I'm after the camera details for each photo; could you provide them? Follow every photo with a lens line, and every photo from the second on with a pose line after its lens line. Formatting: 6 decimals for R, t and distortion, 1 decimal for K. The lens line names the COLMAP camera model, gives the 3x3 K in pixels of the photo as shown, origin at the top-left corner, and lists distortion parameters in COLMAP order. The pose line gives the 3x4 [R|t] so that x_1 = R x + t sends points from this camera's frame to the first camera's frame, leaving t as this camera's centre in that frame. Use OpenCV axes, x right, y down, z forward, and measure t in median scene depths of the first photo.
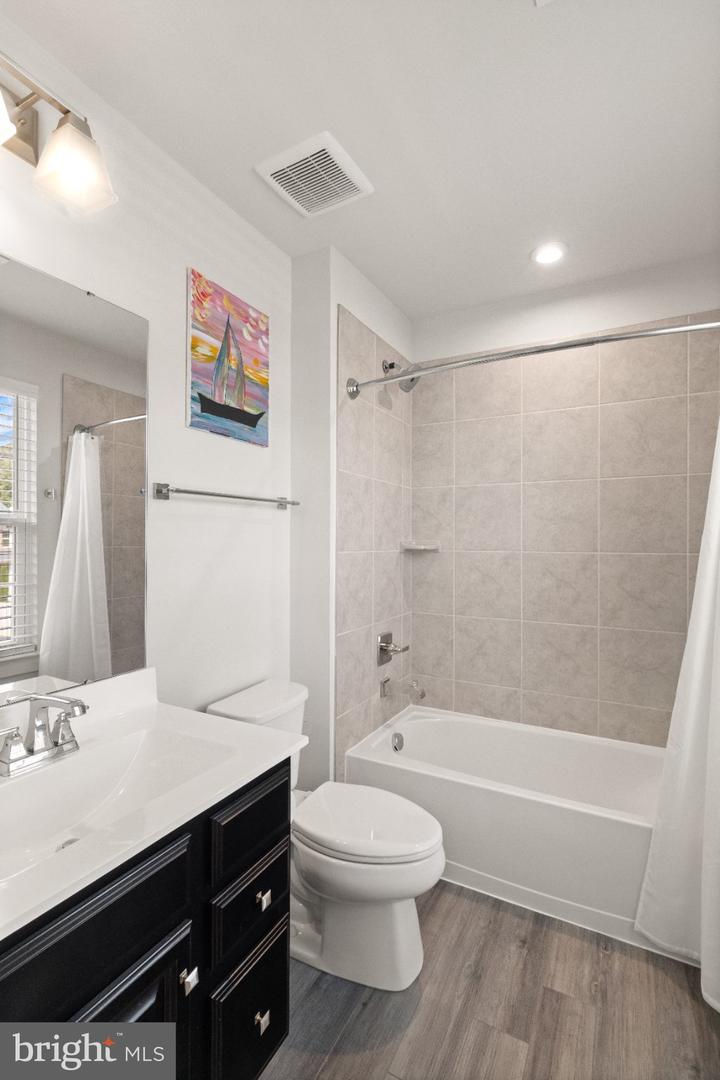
lens RADIAL K [[505.1, 0, 356.3], [0, 505.1, 540.5], [0, 0, 1]] dist [0.005567, -0.000624]
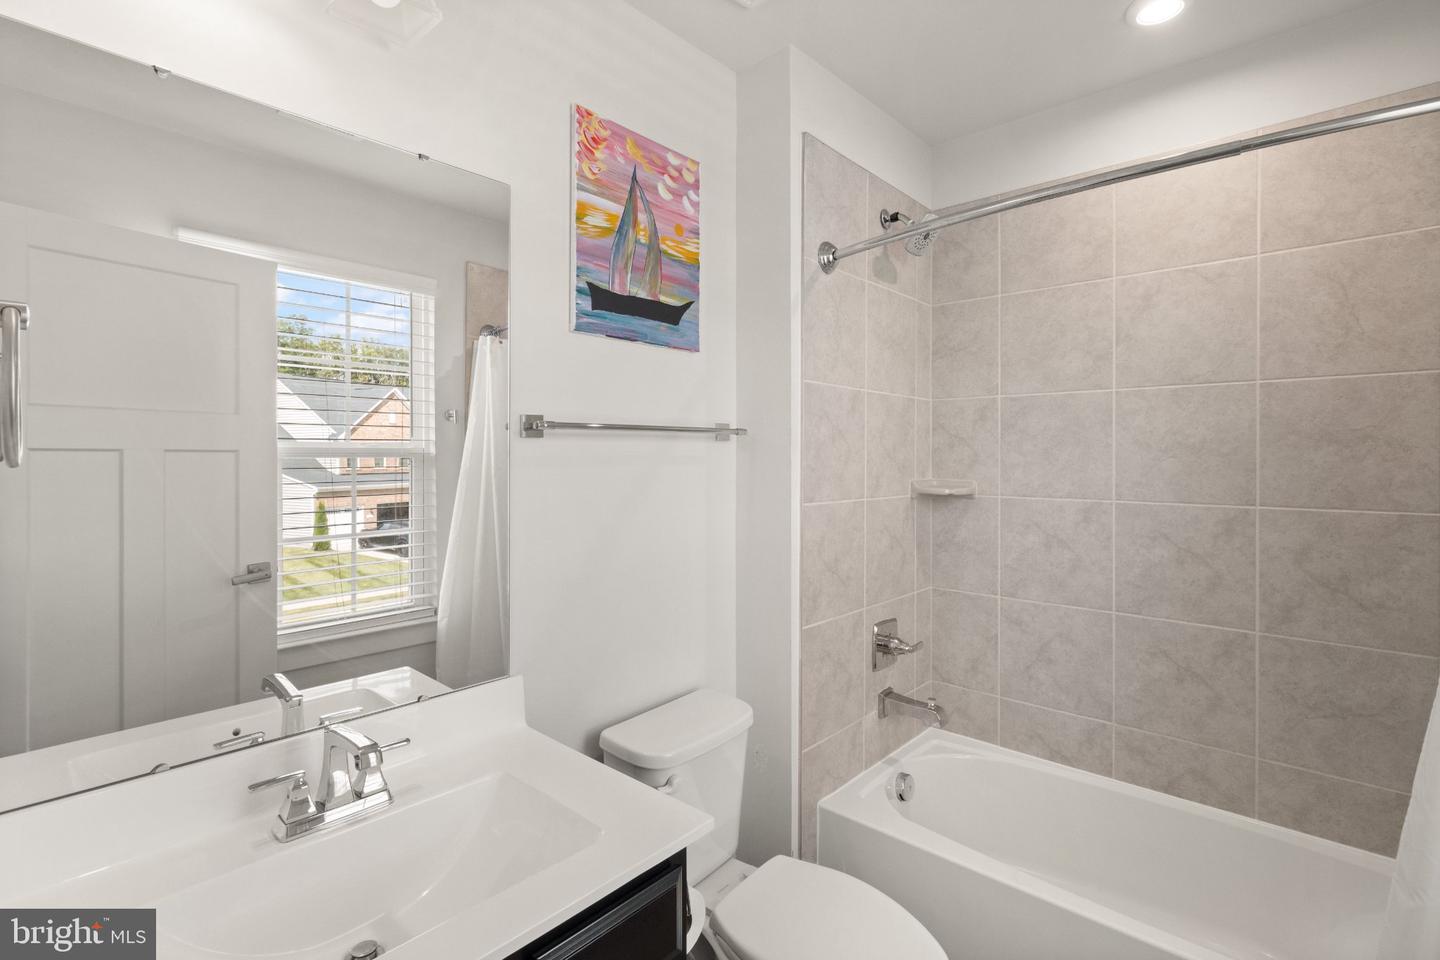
lens RADIAL K [[673.5, 0, 729.1], [0, 673.5, 456.9], [0, 0, 1]] dist [0.005567, -0.000624]
pose [[0.973029, -0.000007, -0.230684, 0.064322], [0.000827, 0.999994, 0.003457, -0.037550], [0.230683, -0.003555, 0.973022, 0.097198]]
